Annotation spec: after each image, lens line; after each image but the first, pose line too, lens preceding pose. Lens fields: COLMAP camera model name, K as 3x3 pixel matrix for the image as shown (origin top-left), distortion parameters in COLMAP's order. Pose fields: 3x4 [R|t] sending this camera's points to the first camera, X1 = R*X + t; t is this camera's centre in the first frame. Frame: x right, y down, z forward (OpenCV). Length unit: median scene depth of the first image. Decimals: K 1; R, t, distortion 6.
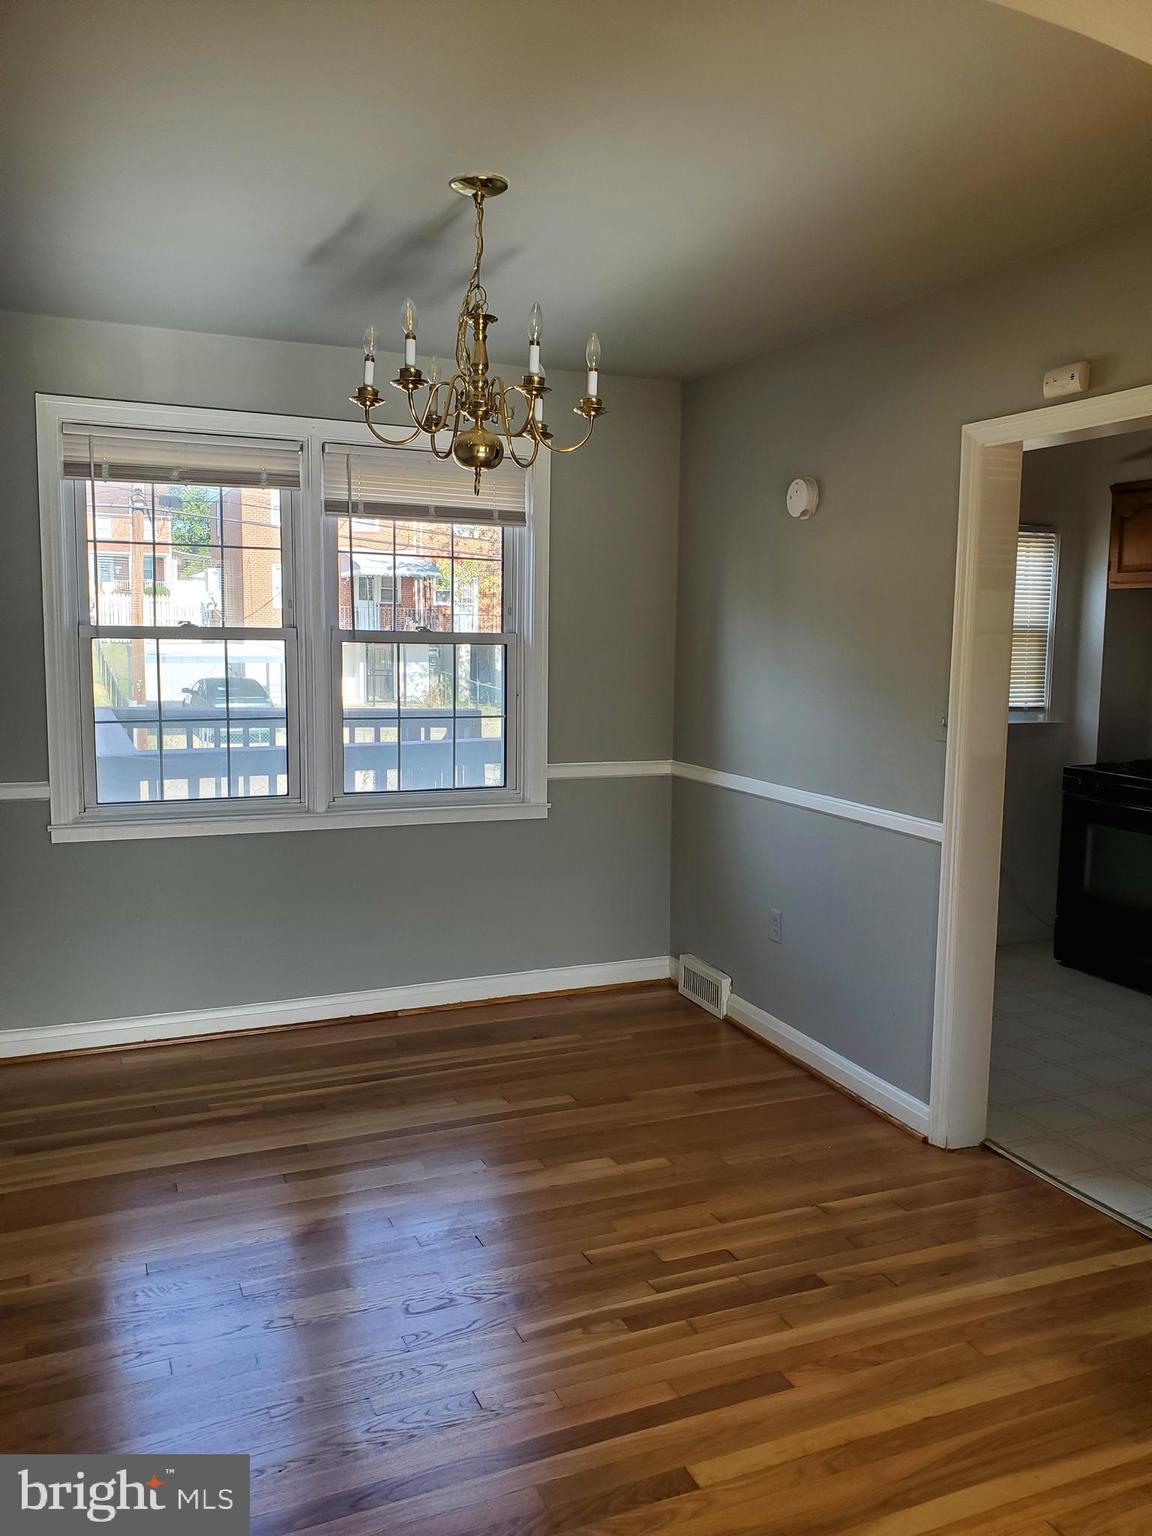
lens RADIAL K [[1204.7, 0, 567.3], [0, 1204.7, 756.2], [0, 0, 1]] dist [0.036236, -0.005694]
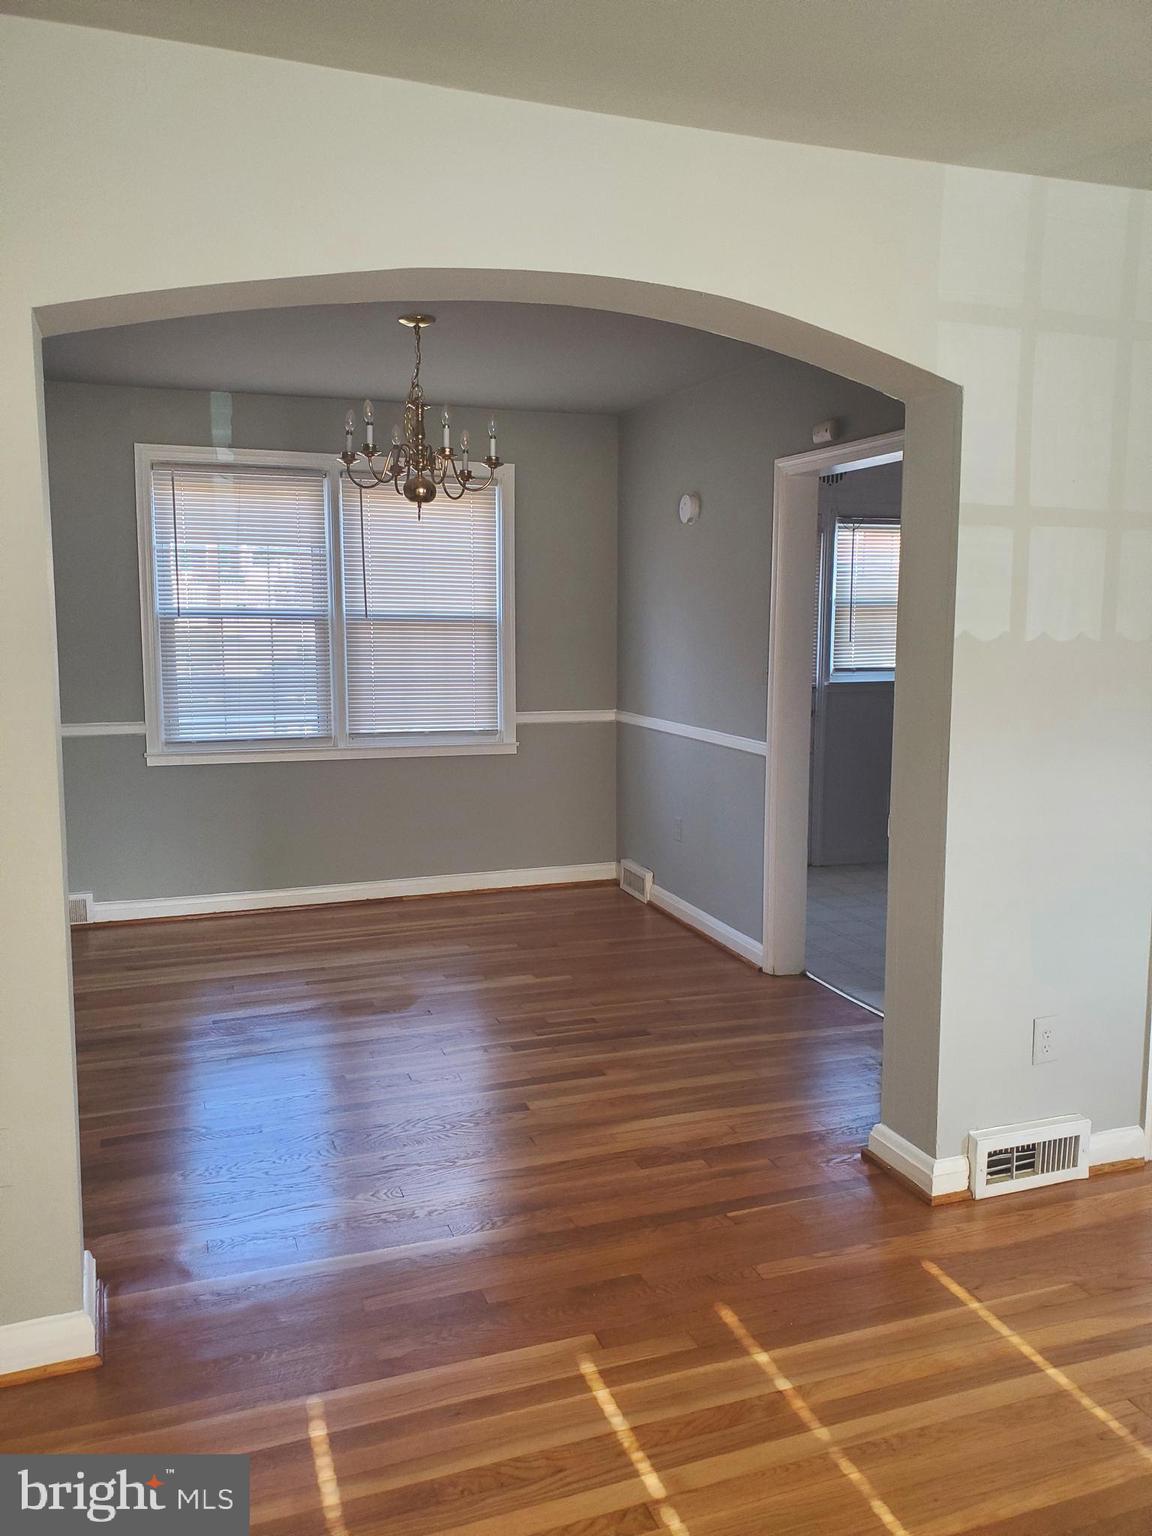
lens RADIAL K [[1204.7, 0, 566.8], [0, 1204.7, 755.7], [0, 0, 1]] dist [0.036236, -0.005694]
pose [[0.998171, -0.004327, -0.060297, 0.157353], [0.005196, 0.999885, 0.014255, 0.048299], [0.060229, -0.014542, 0.998079, -0.405581]]
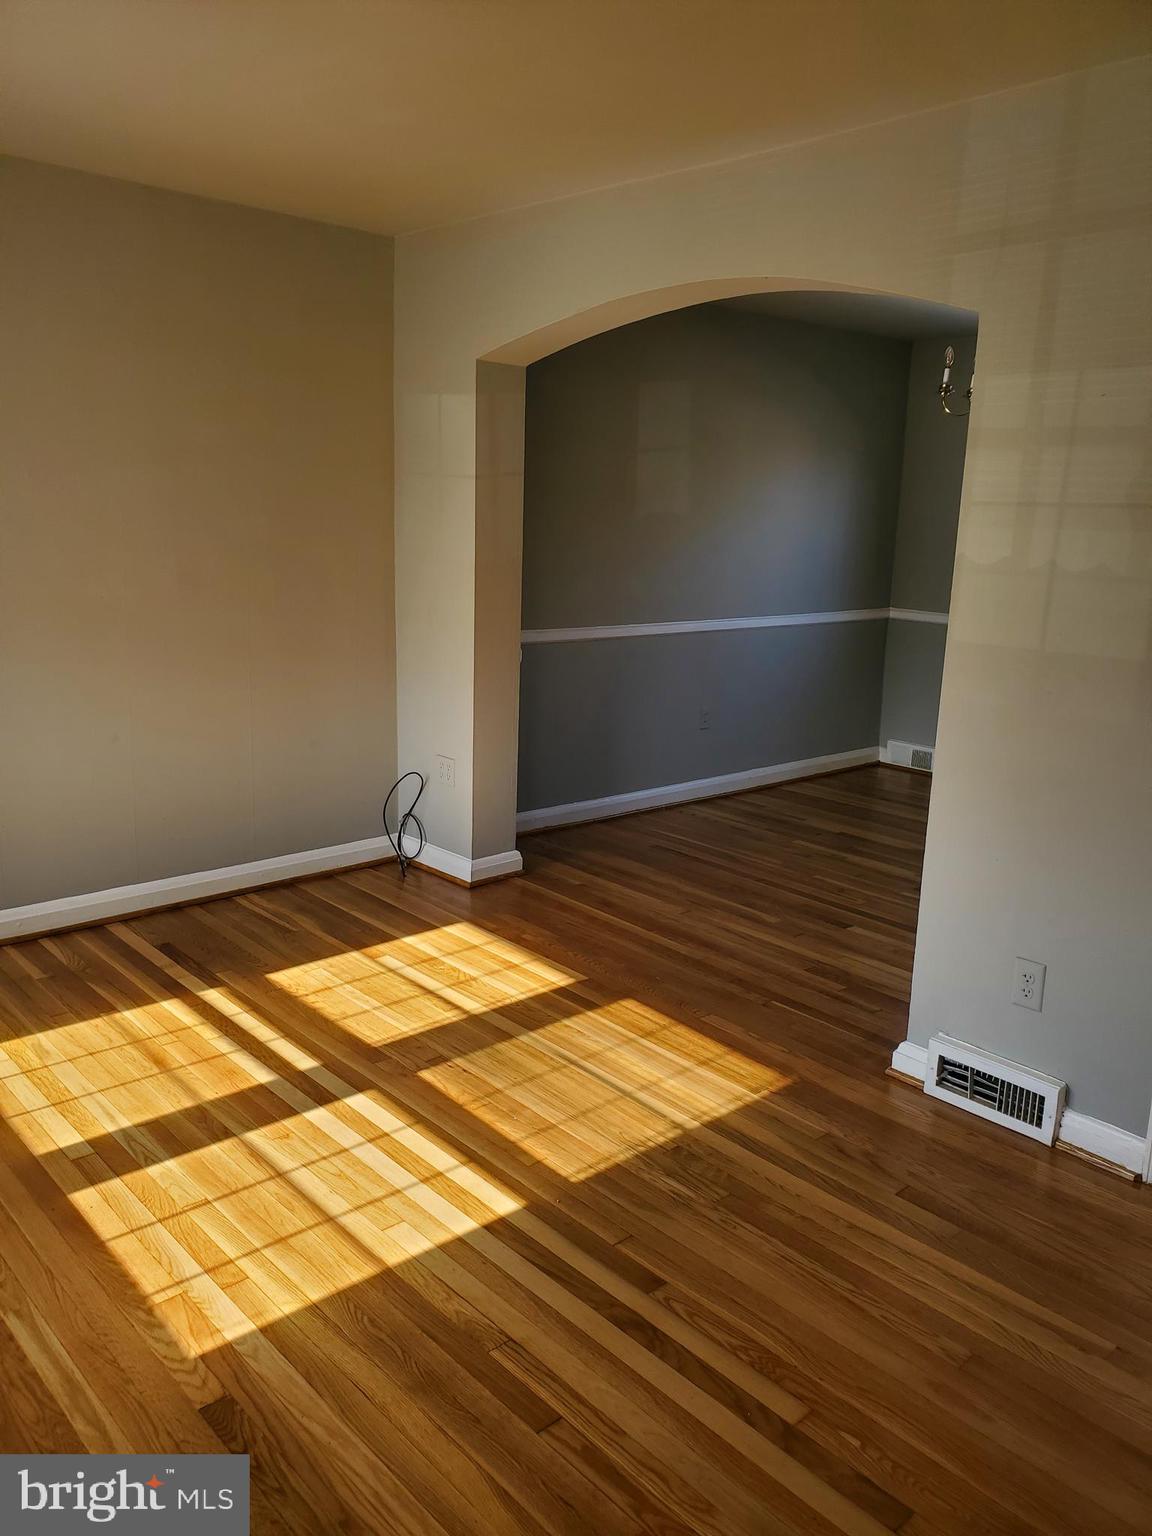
lens RADIAL K [[1204.7, 0, 578.1], [0, 1204.7, 750.9], [0, 0, 1]] dist [0.036236, -0.005694]
pose [[0.331288, 0.189339, -0.924337, 1.092040], [-0.128780, 0.979564, 0.154497, 0.017024], [0.934700, 0.067853, 0.348901, -0.116560]]
